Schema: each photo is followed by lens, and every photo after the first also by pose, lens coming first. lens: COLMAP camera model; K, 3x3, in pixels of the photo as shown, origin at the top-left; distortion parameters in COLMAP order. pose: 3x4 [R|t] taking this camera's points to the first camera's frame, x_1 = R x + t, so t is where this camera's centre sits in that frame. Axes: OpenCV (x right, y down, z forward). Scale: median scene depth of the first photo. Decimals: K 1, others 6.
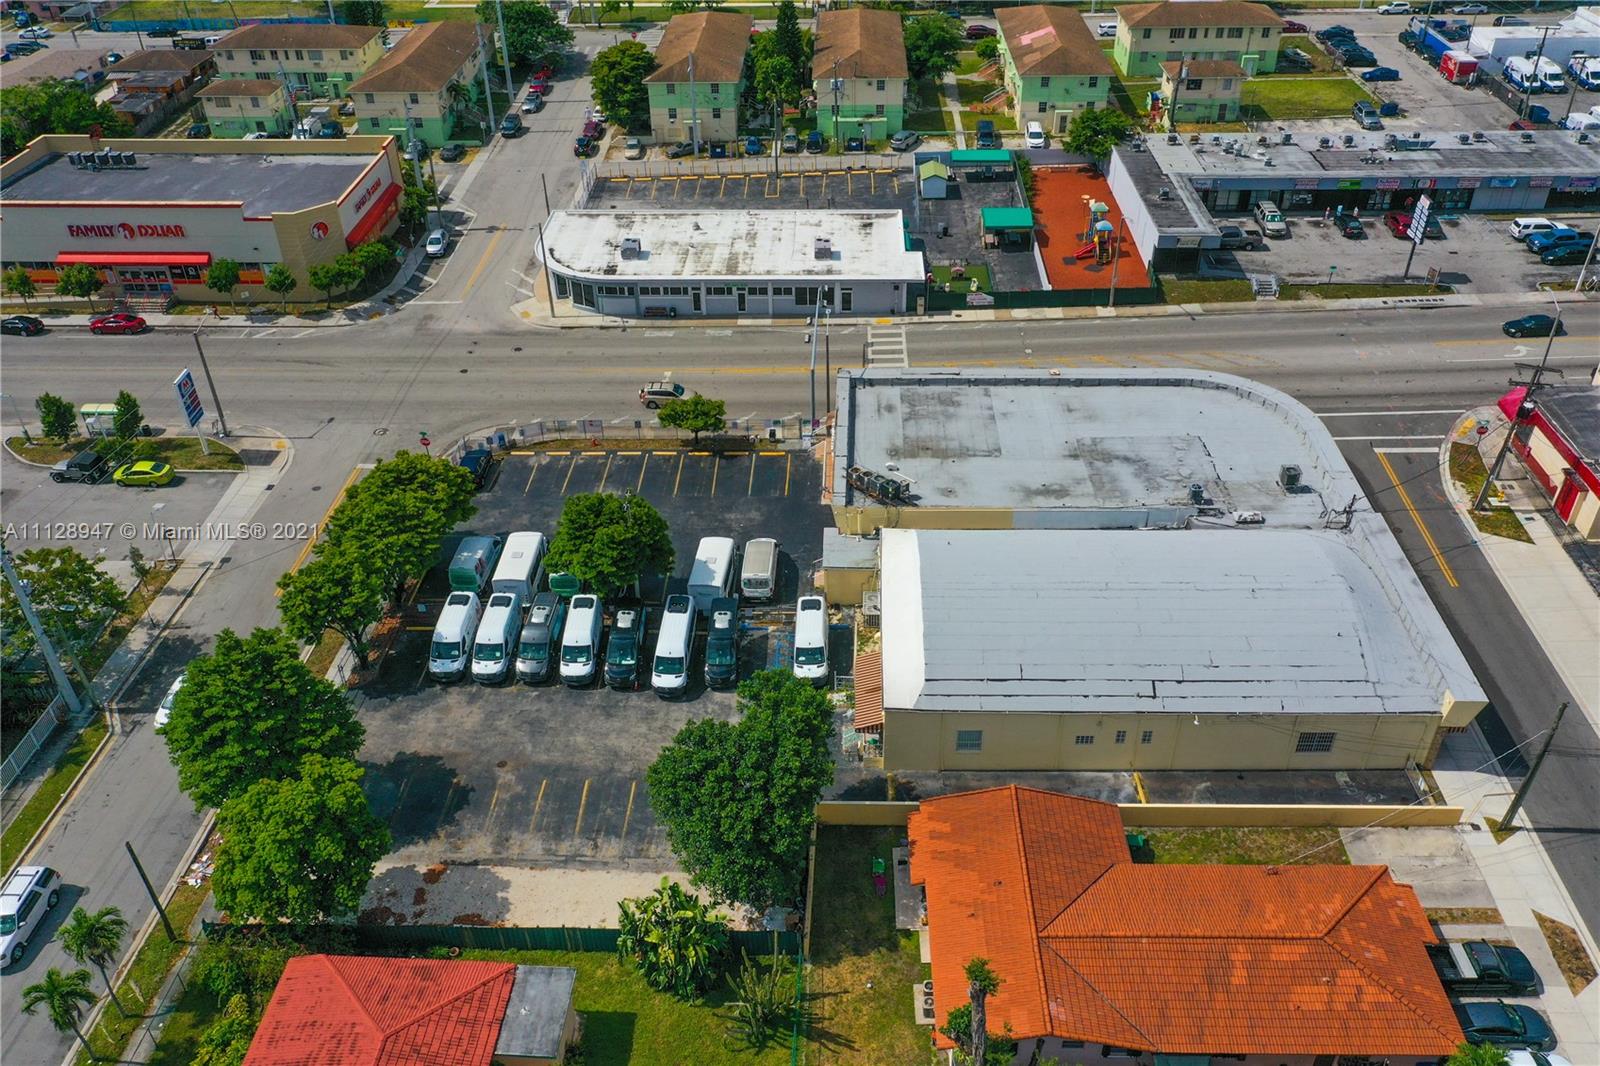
lens RADIAL K [[1252.6, 0, 819.7], [0, 1252.6, 531.5], [0, 0, 1]] dist [0.005386, 0.003820]
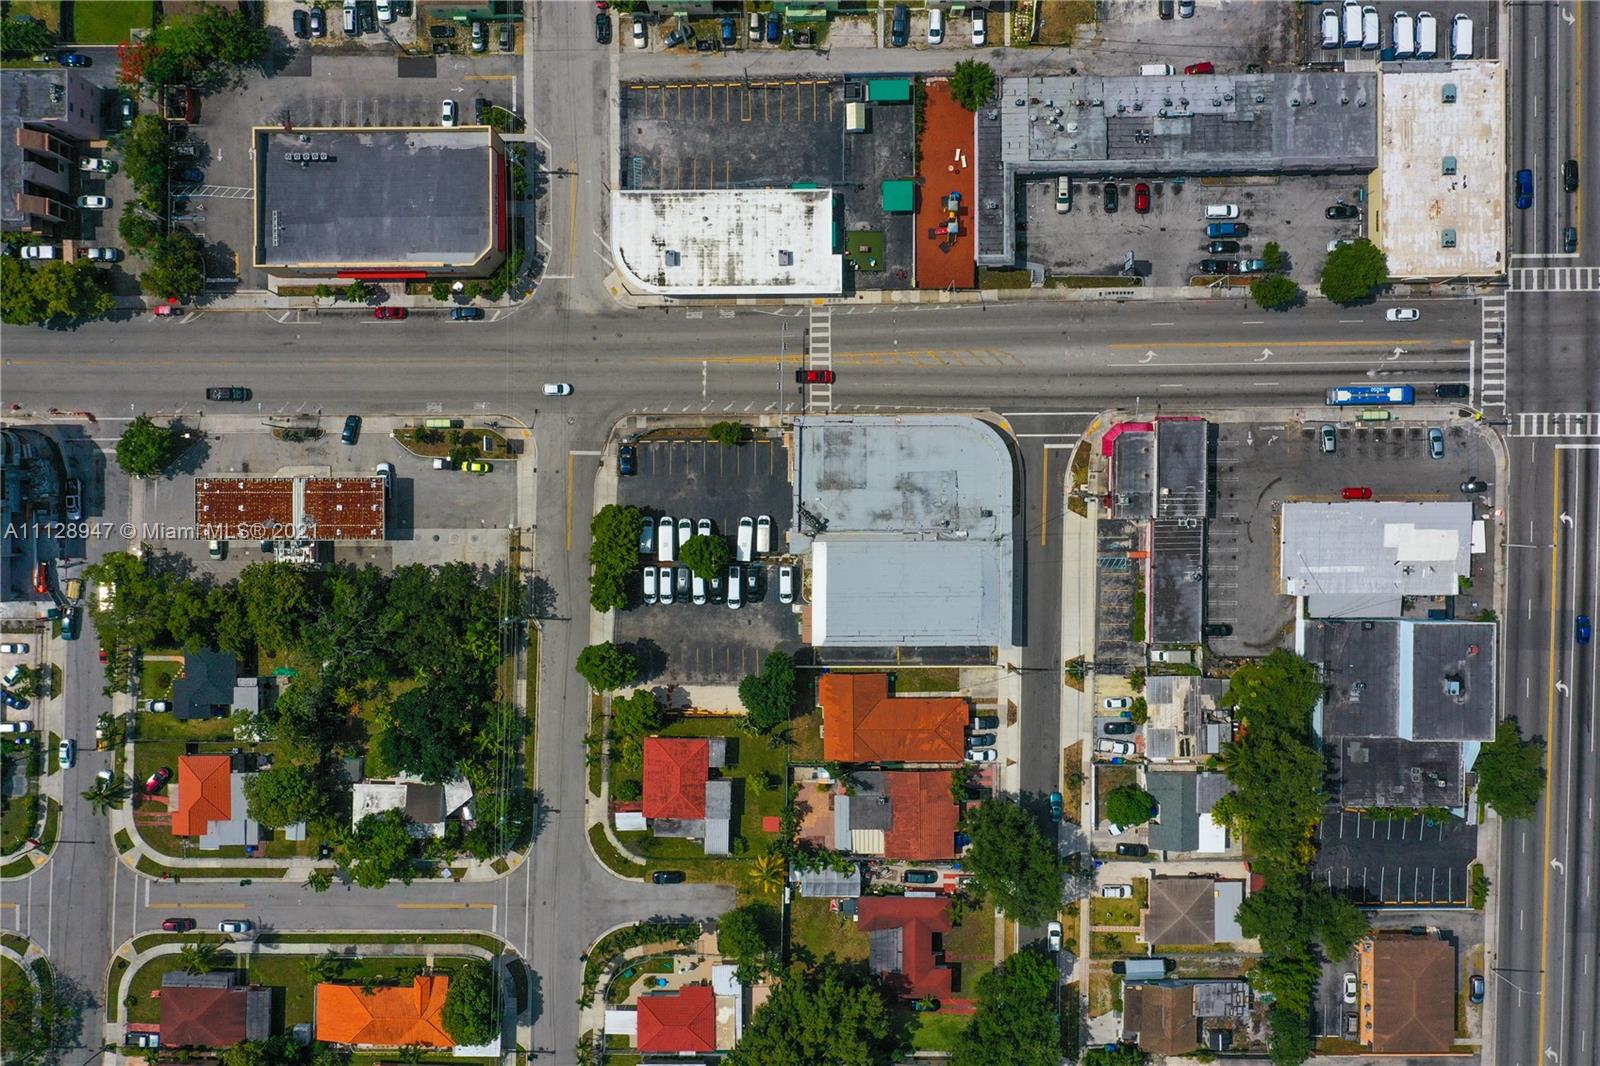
lens RADIAL K [[1252.6, 0, 819.7], [0, 1252.6, 531.5], [0, 0, 1]] dist [0.005386, 0.003820]
pose [[0.999727, -0.023334, -0.001465, 0.055618], [0.014697, 0.578505, 0.815547, -1.685708], [-0.018182, -0.815345, 0.578690, -0.343688]]
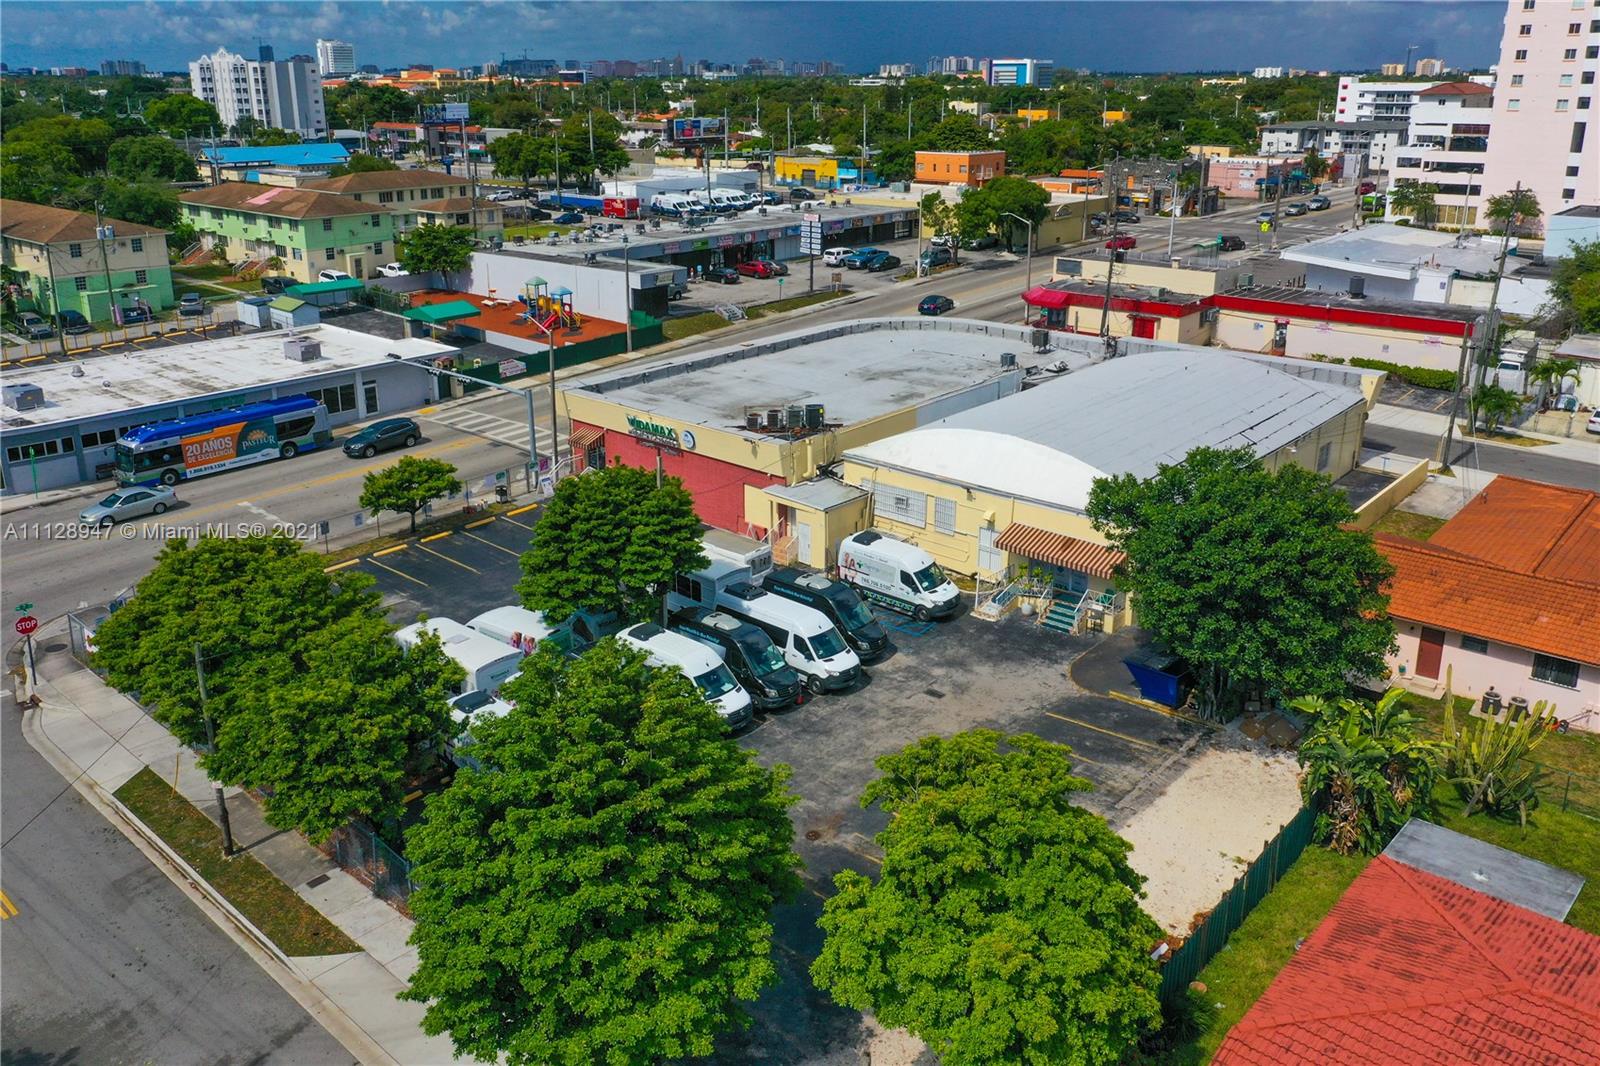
lens RADIAL K [[1252.0, 0, 792.7], [0, 1252.0, 526.2], [0, 0, 1]] dist [0.006973, 0.000487]
pose [[0.639141, -0.253657, 0.726056, -0.463476], [0.446703, 0.890919, -0.081974, 0.075222], [-0.626063, 0.376724, 0.682732, 0.411507]]
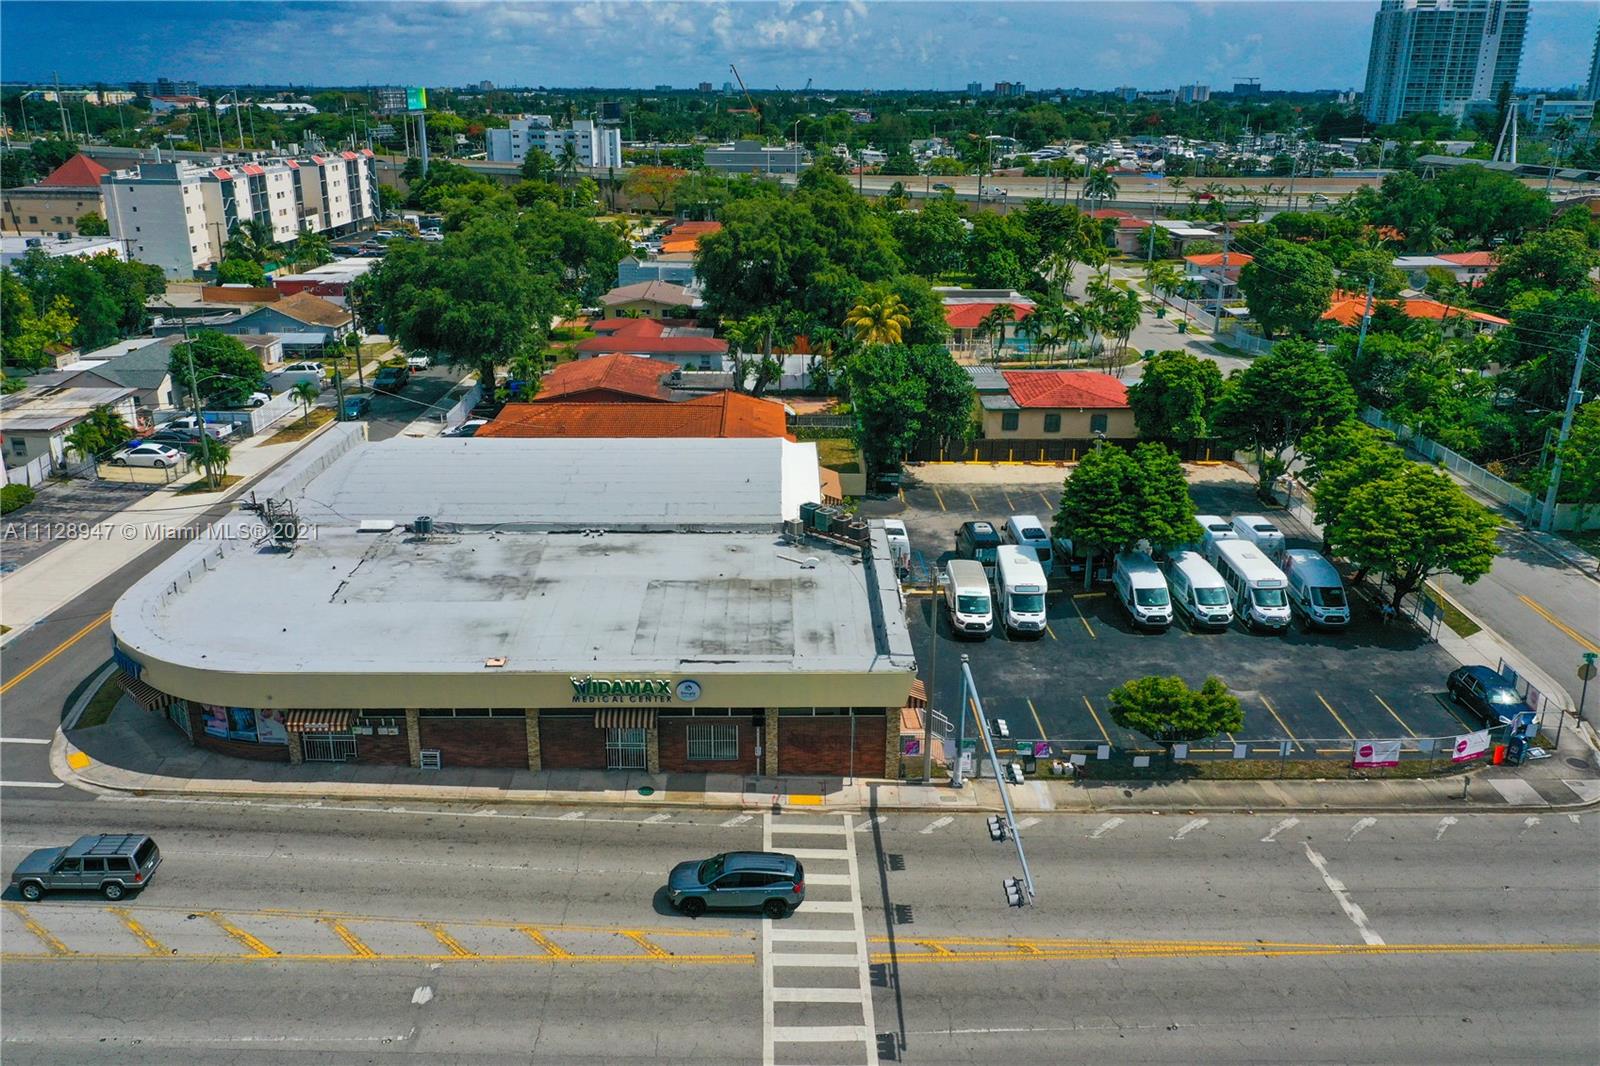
lens RADIAL K [[1249.0, 0, 797.2], [0, 1249.0, 526.8], [0, 0, 1]] dist [-0.001176, 0.005697]
pose [[-0.999239, 0.014982, -0.036001, 0.079787], [-0.020913, 0.573337, 0.819053, -0.572483], [0.032912, 0.819183, -0.572588, 1.230230]]
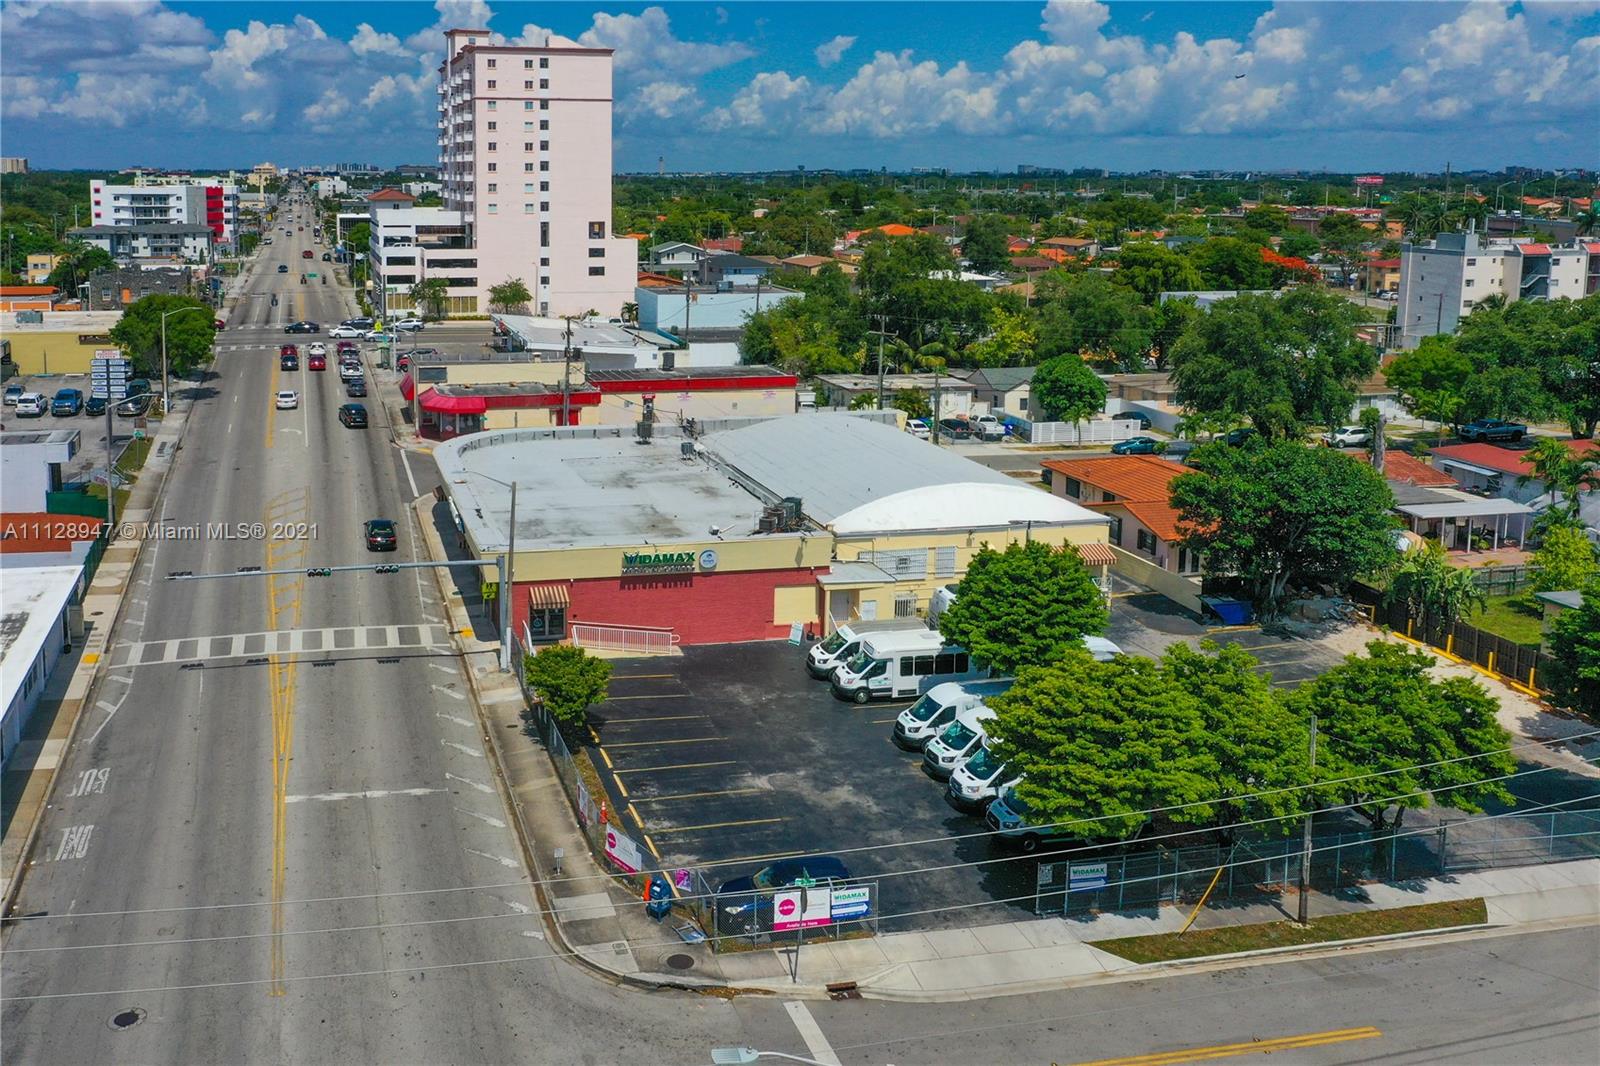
lens RADIAL K [[1433.7, 0, 635.1], [0, 1433.7, 404.9], [0, 0, 1]] dist [0.005610, -0.003584]
pose [[-0.244477, -0.147161, 0.958423, -0.697304], [0.565852, 0.781011, 0.264259, -0.337714], [-0.787428, 0.606931, -0.107668, 0.963182]]
